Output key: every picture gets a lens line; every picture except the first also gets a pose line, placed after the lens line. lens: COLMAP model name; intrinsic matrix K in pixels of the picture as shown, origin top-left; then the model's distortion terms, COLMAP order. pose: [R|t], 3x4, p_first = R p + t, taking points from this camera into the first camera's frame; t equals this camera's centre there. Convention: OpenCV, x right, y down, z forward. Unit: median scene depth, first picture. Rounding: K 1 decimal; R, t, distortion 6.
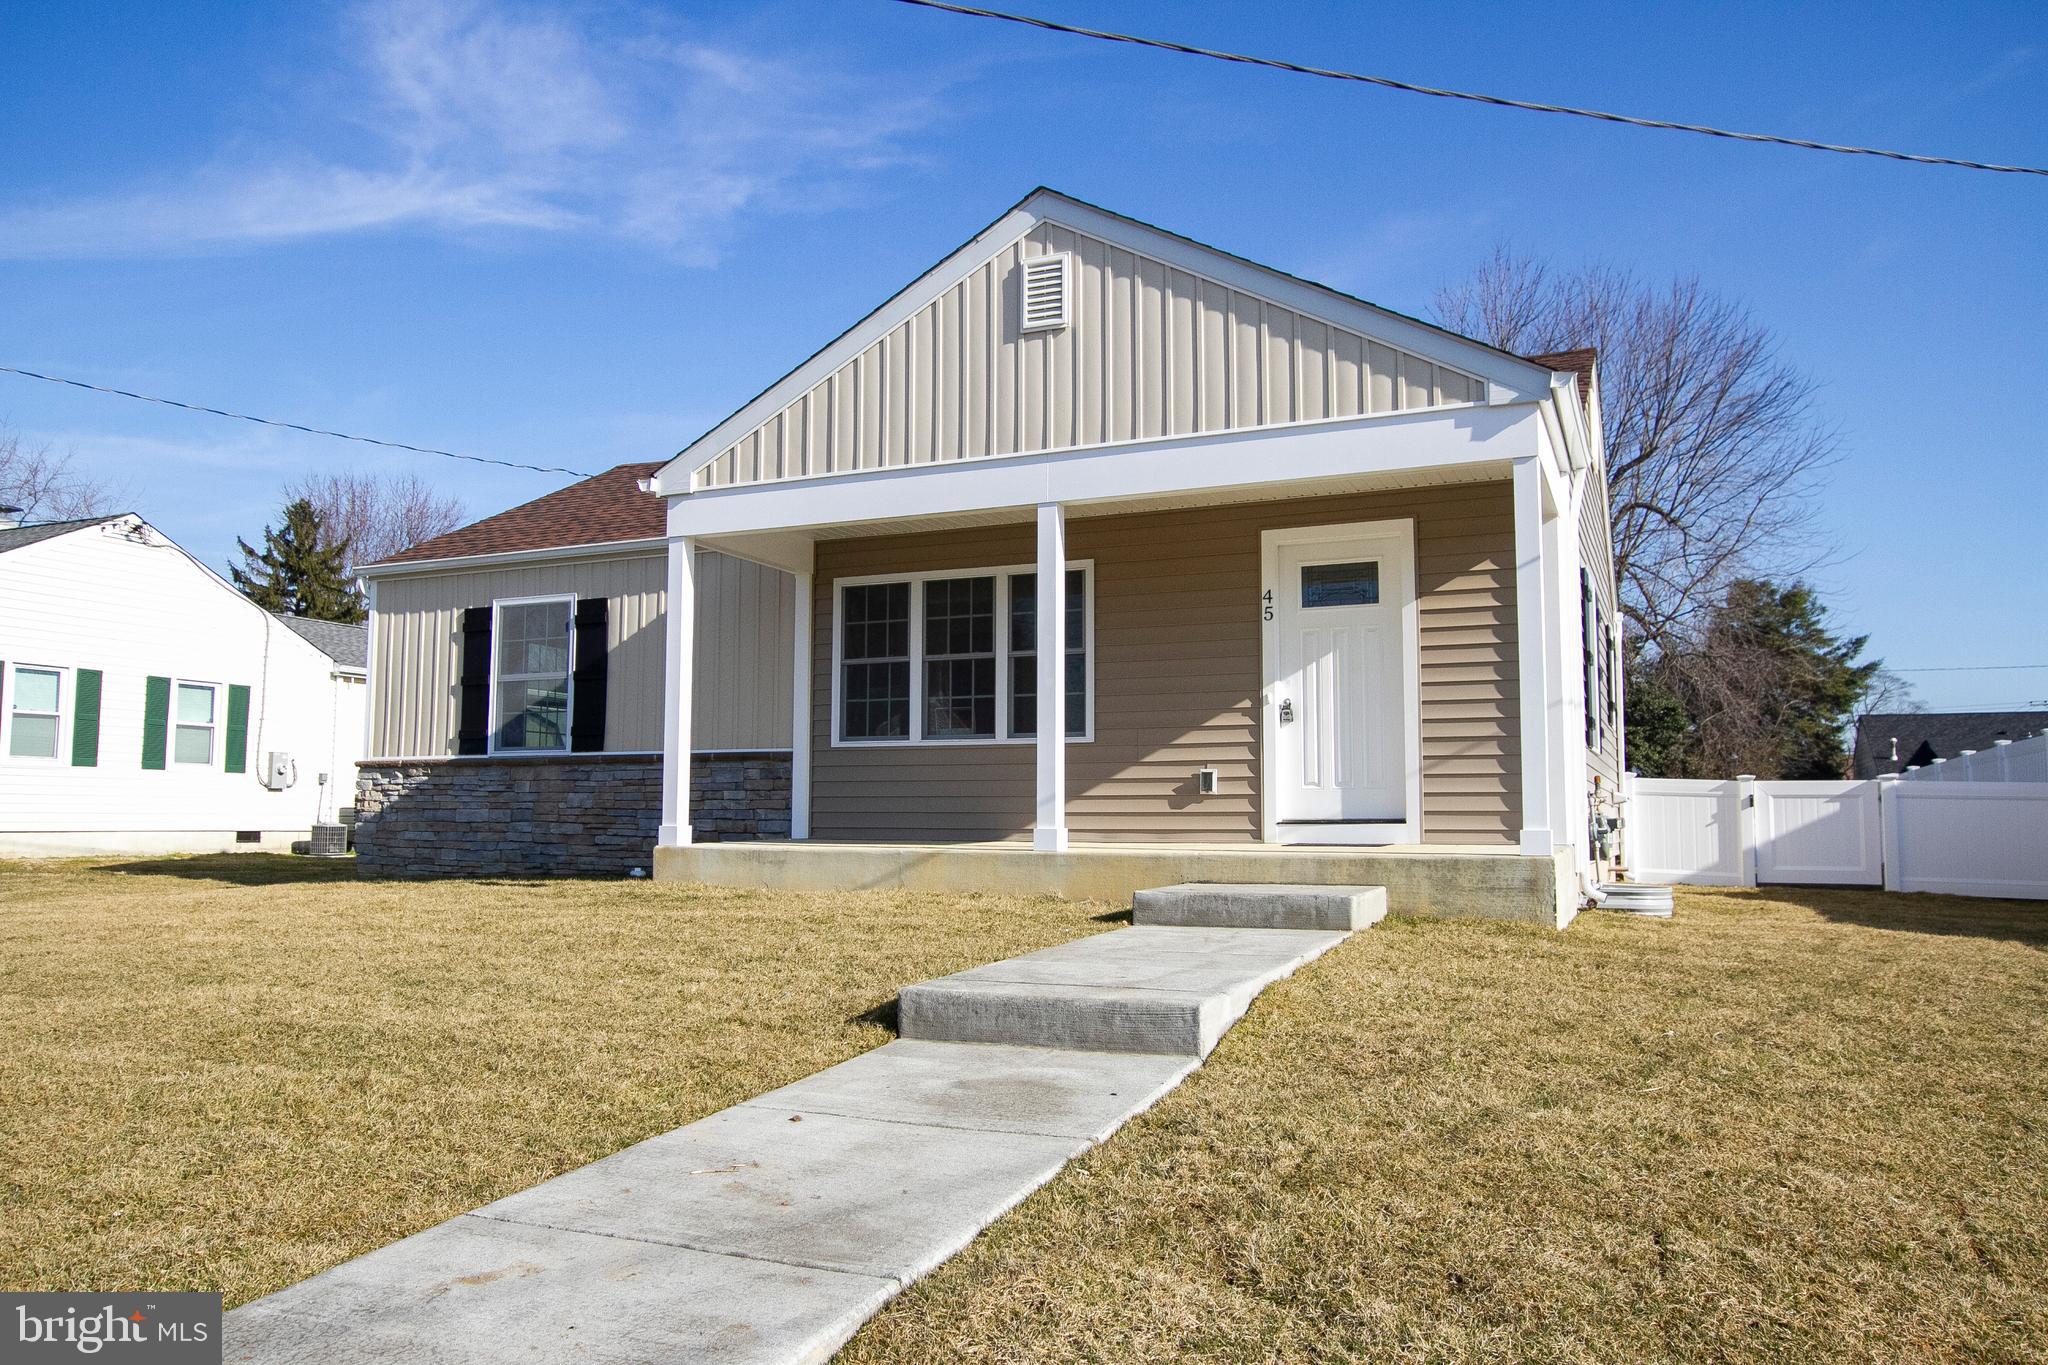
lens RADIAL K [[1467.3, 0, 1024.0], [0, 1467.3, 682.5], [0, 0, 1]] dist [-0.026353, 0.000245]
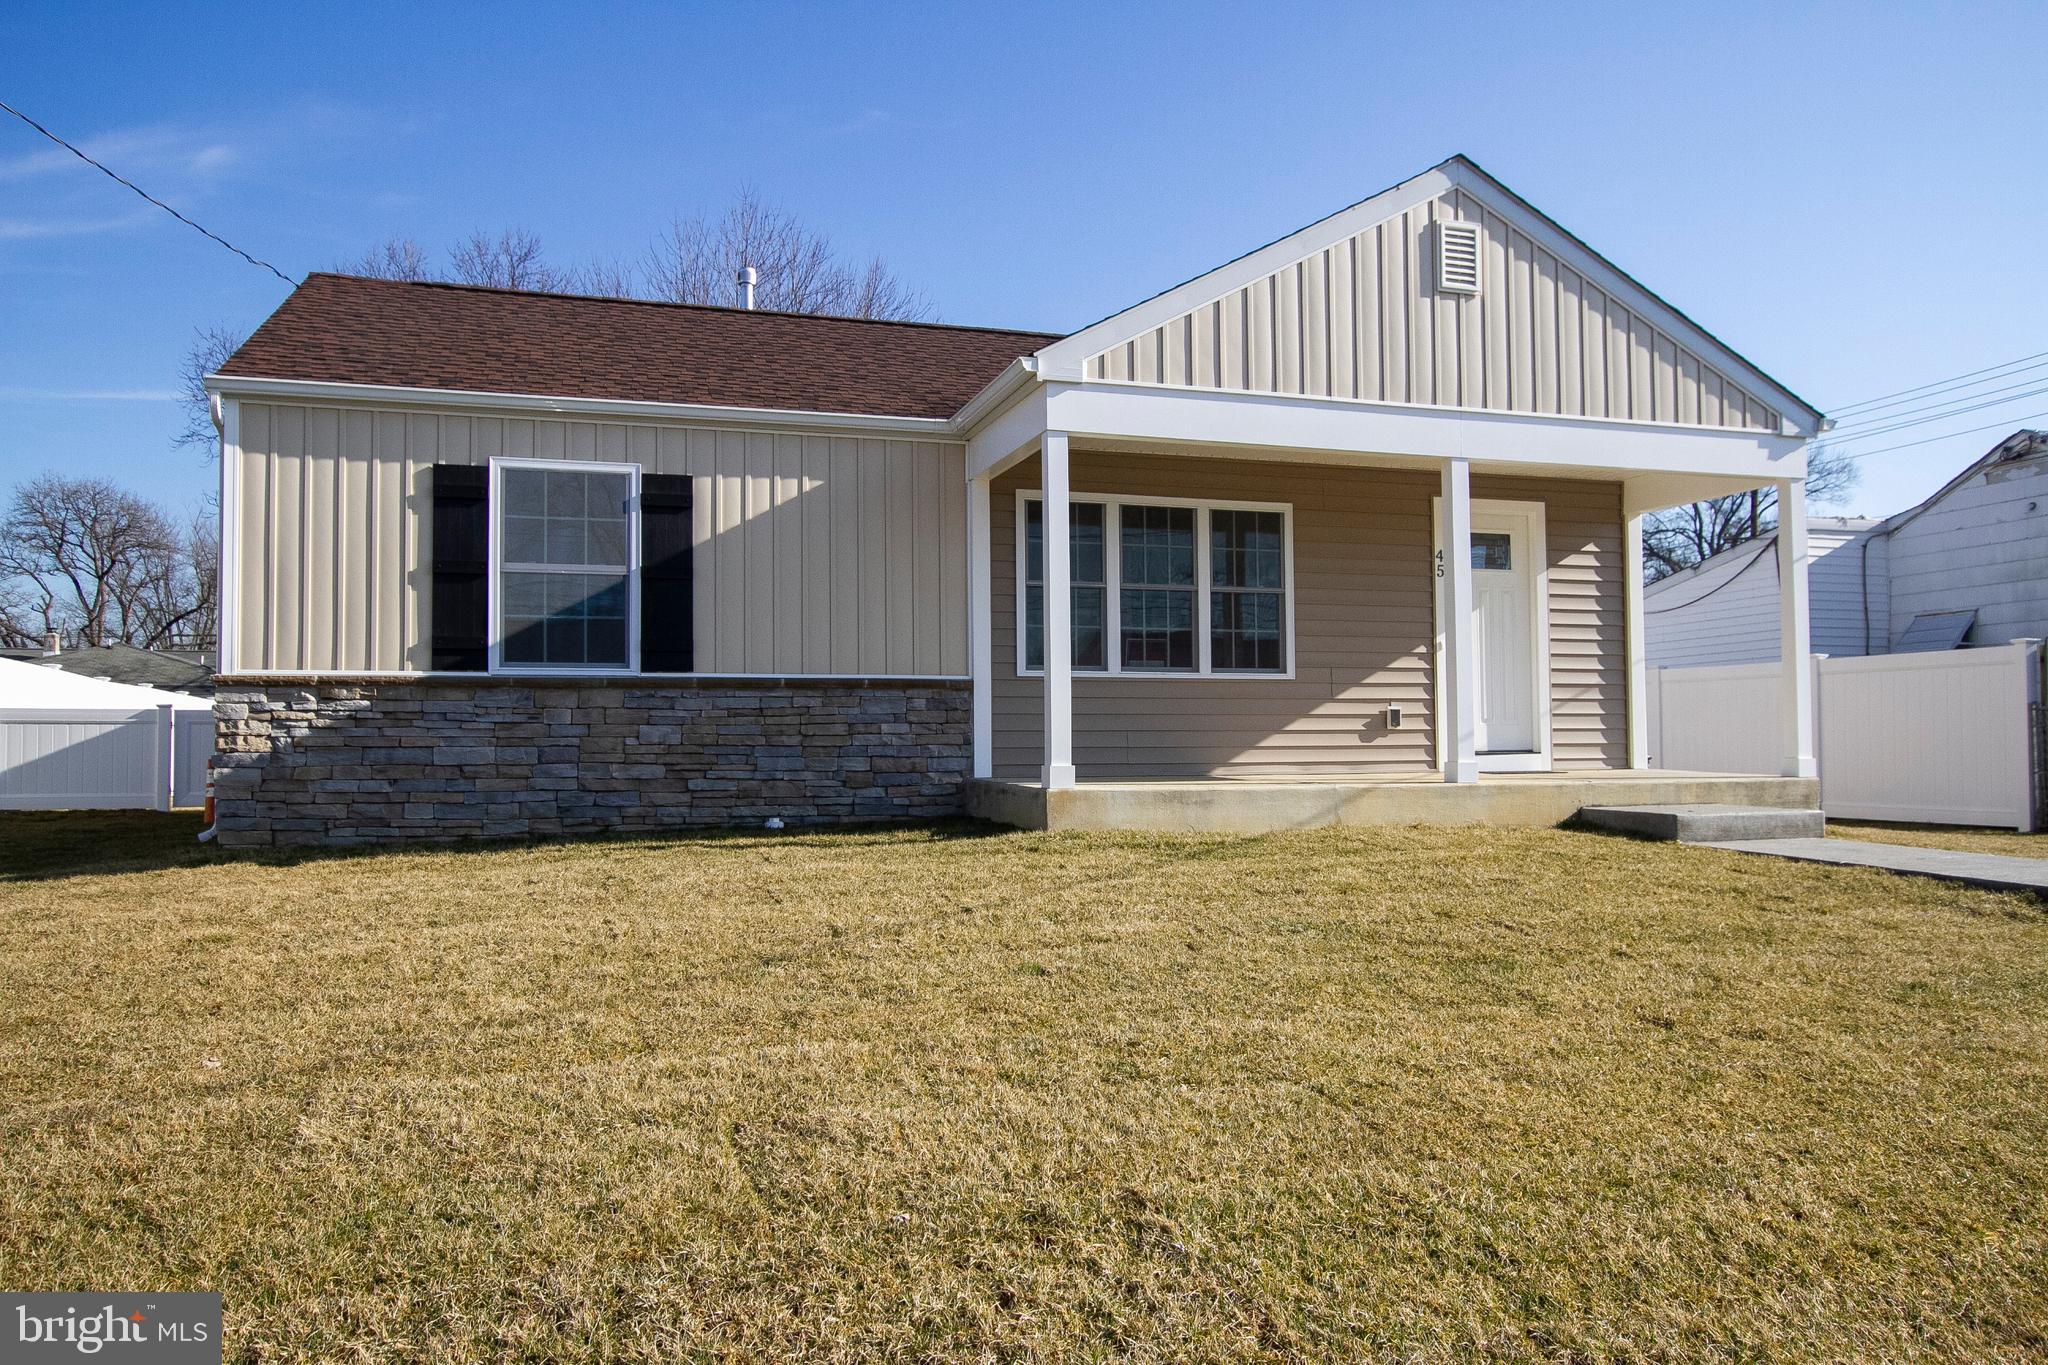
lens RADIAL K [[1453.7, 0, 1024.0], [0, 1453.7, 682.5], [0, 0, 1]] dist [-0.009900, 0.000989]
pose [[0.747757, 0.022367, 0.663595, -0.701150], [-0.055075, 0.998078, 0.028419, 0.021510], [-0.661684, -0.057798, 0.747552, 0.313997]]
